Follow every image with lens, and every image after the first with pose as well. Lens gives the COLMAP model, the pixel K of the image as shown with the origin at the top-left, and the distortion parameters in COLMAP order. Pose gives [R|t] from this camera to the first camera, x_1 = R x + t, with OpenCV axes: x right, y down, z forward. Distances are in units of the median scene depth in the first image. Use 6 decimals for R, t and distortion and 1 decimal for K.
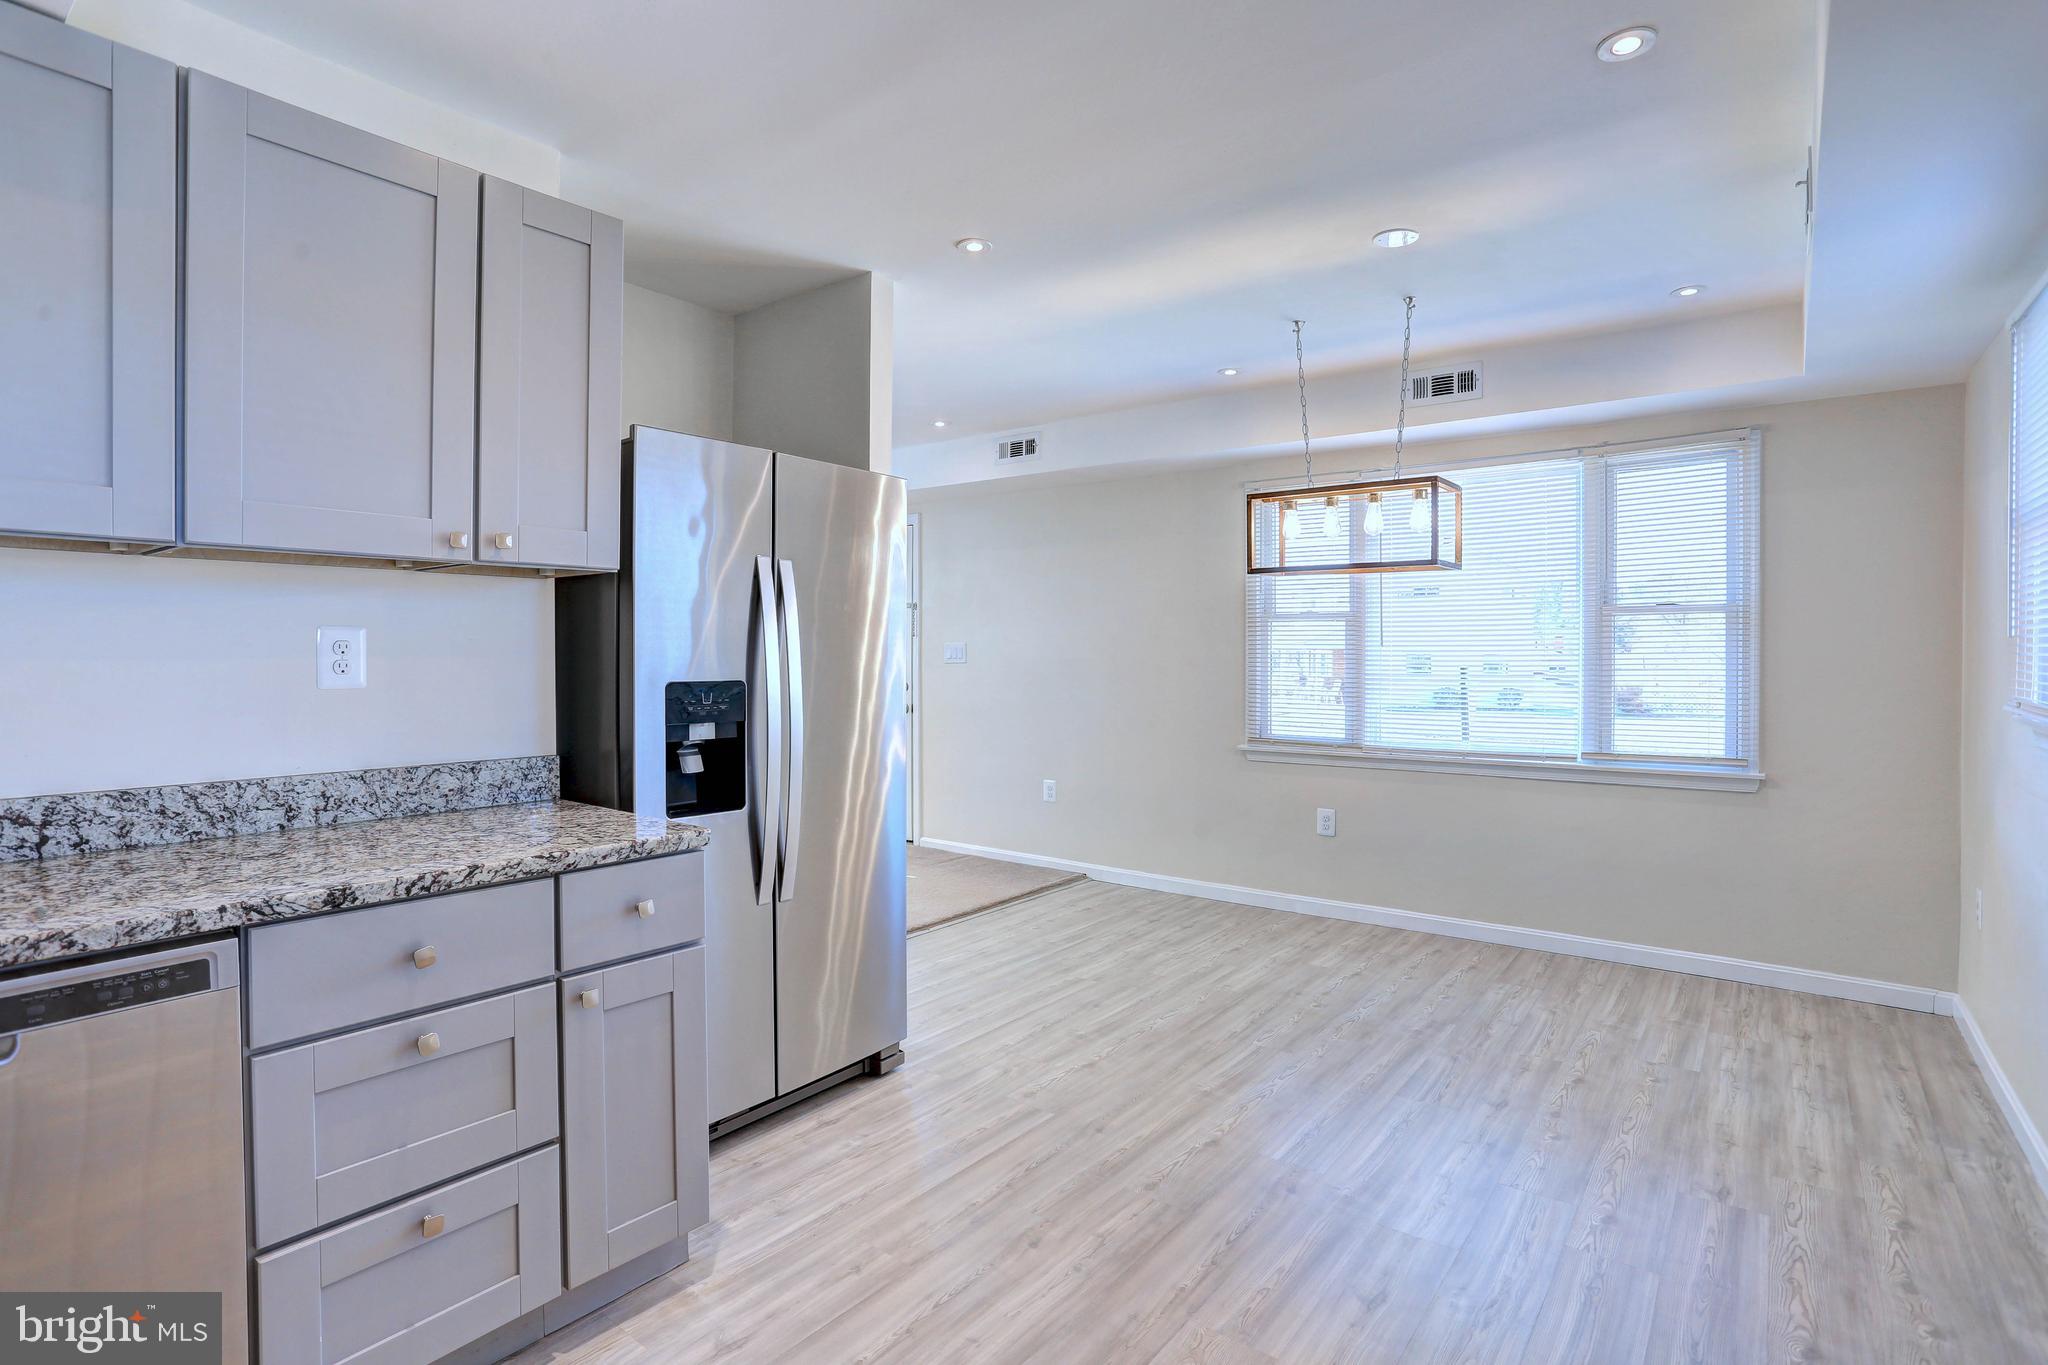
lens RADIAL K [[1000.7, 0, 1027.5], [0, 1000.7, 663.0], [0, 0, 1]] dist [-0.079433, 0.031628]
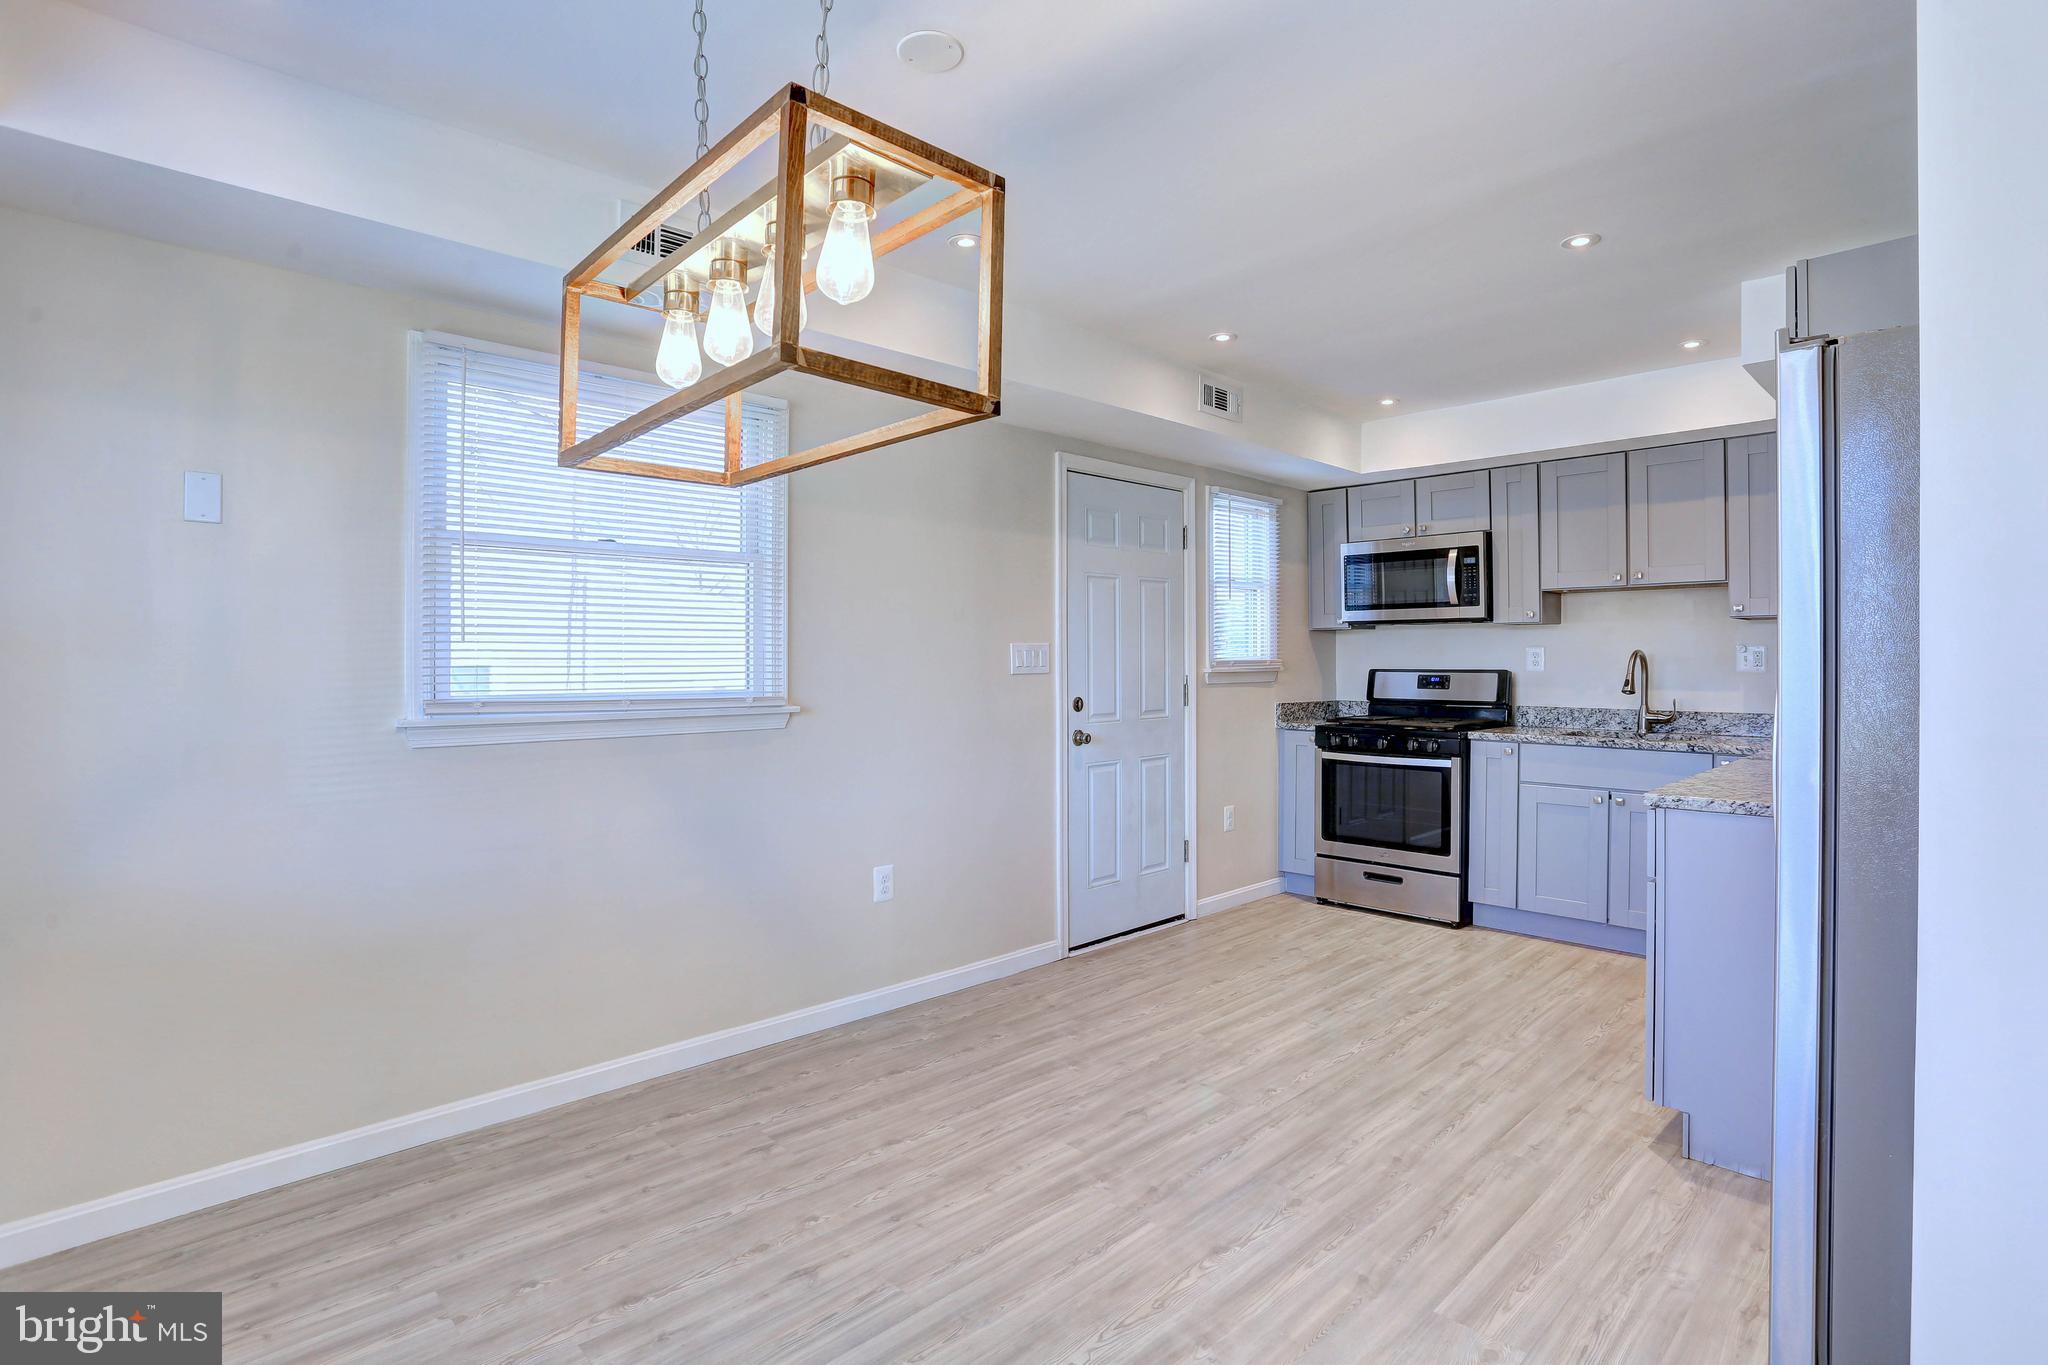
lens RADIAL K [[1008.3, 0, 1019.8], [0, 1008.3, 655.0], [0, 0, 1]] dist [-0.083170, 0.036859]
pose [[-0.988581, 0.001086, 0.150687, 0.295322], [0.002261, 0.999968, 0.007631, -0.026911], [-0.150674, 0.007885, -0.988552, 2.371057]]
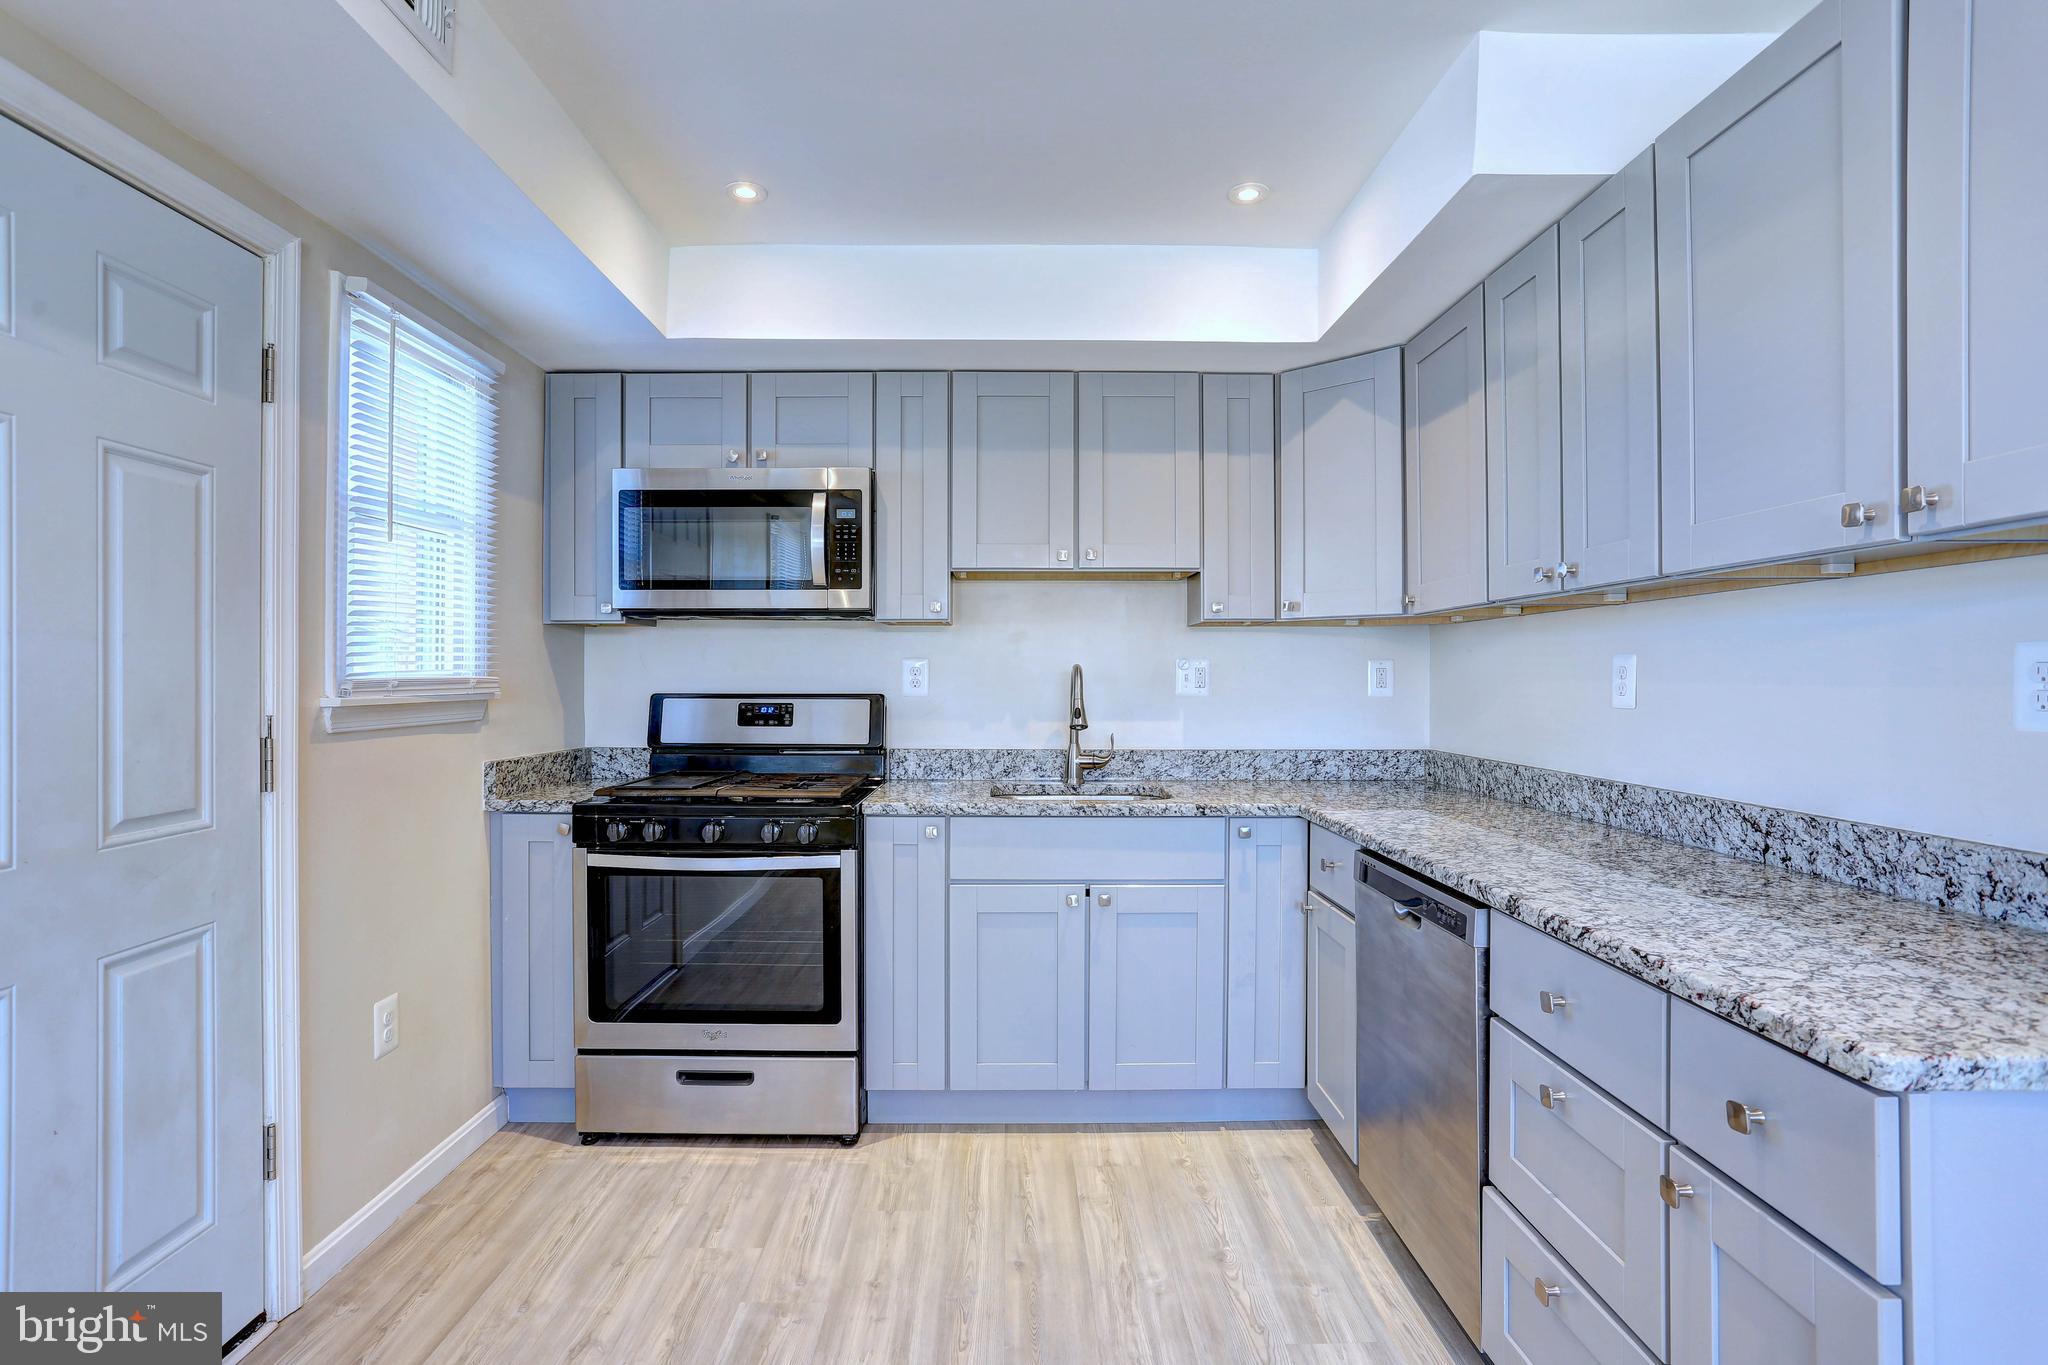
lens RADIAL K [[990.7, 0, 1018.3], [0, 990.7, 676.2], [0, 0, 1]] dist [-0.053704, 0.031104]
pose [[-0.782455, -0.002481, -0.622702, 0.281469], [-0.009546, 0.999922, 0.008010, -0.011189], [0.622634, 0.012212, -0.782418, 1.087024]]
